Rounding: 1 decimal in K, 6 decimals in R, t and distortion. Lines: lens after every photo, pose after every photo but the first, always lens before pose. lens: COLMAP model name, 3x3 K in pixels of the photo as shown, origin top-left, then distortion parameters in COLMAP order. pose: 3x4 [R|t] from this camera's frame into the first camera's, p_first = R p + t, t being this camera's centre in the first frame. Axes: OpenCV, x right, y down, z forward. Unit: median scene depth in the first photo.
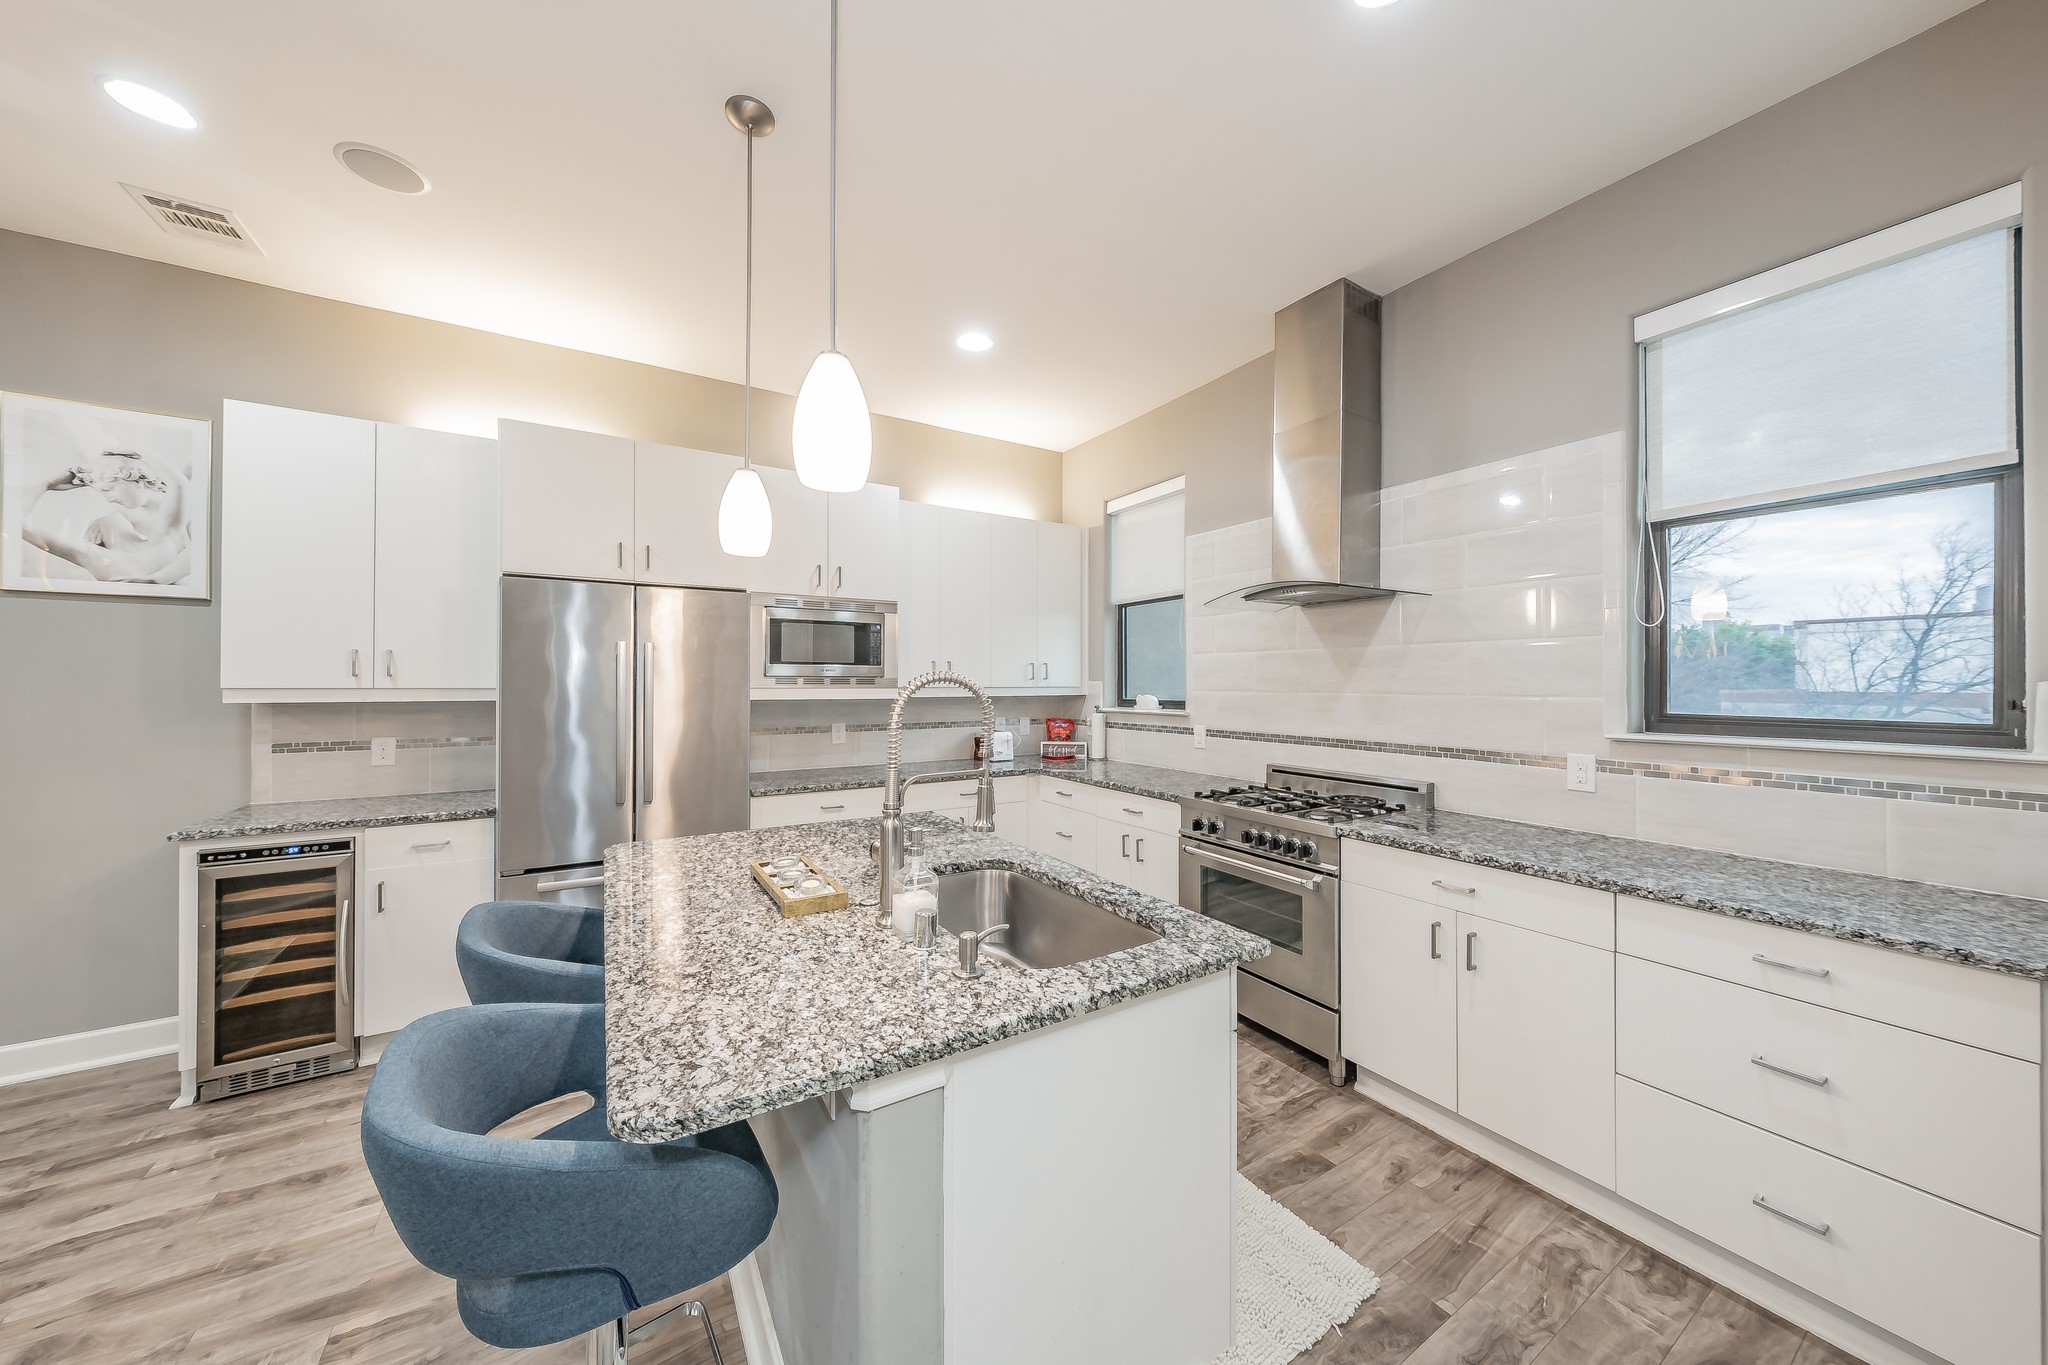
lens RADIAL K [[697.7, 0, 1028.5], [0, 697.7, 682.9], [0, 0, 1]] dist [-0.001524, -0.000002]
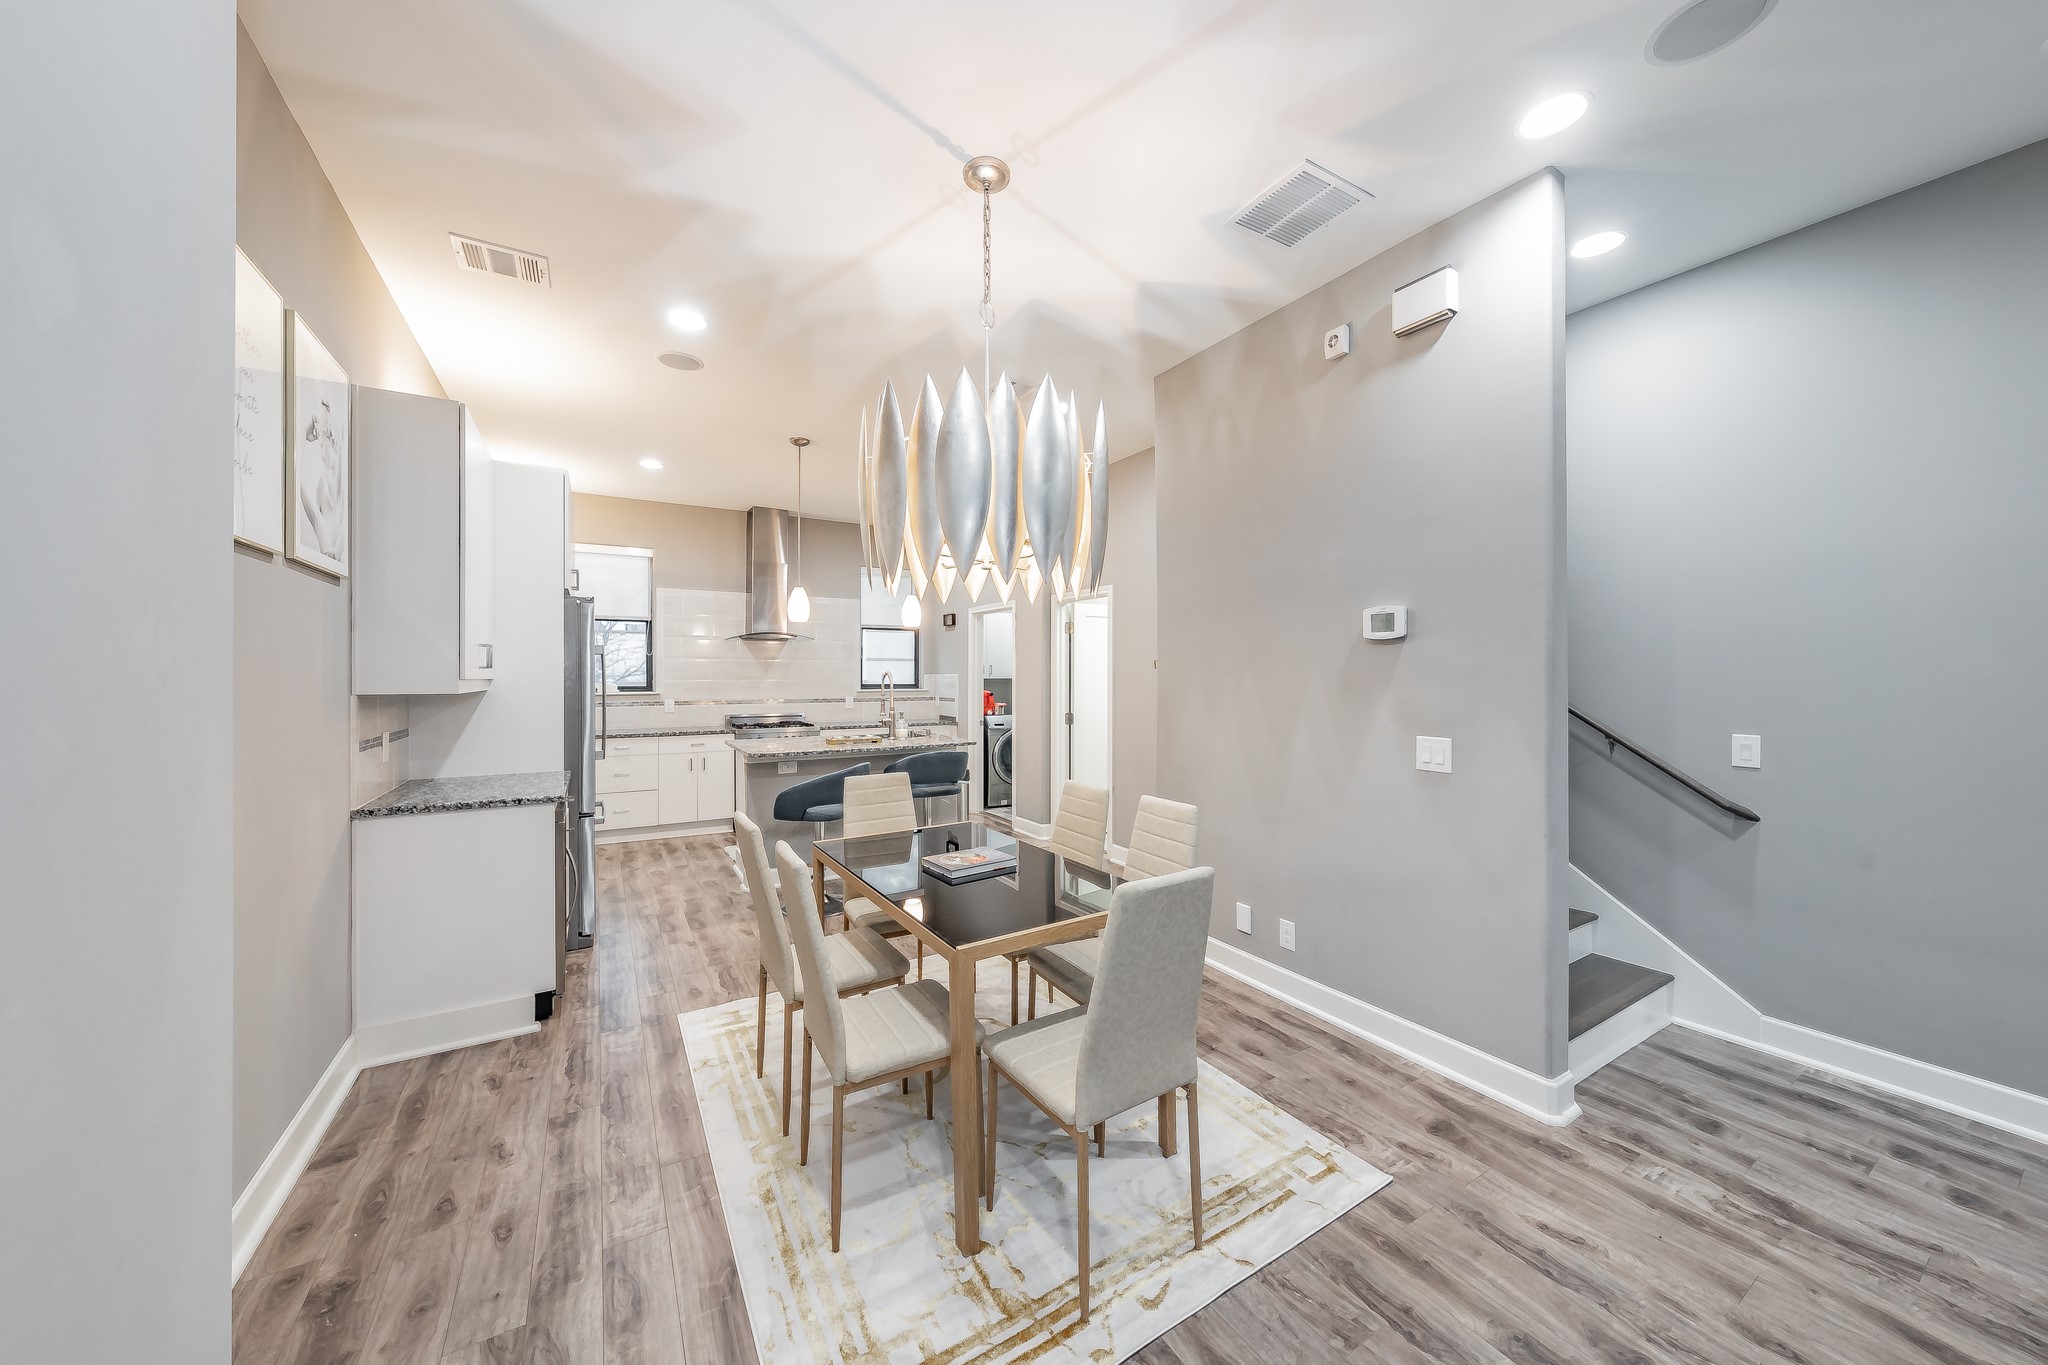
lens RADIAL K [[697.7, 0, 1024.0], [0, 697.7, 676.7], [0, 0, 1]] dist [-0.001524, -0.000002]
pose [[0.019255, 0.000419, 0.999815, -0.837026], [0.011967, 0.999928, -0.000650, 0.007537], [-0.999743, 0.011977, 0.019249, 0.051093]]
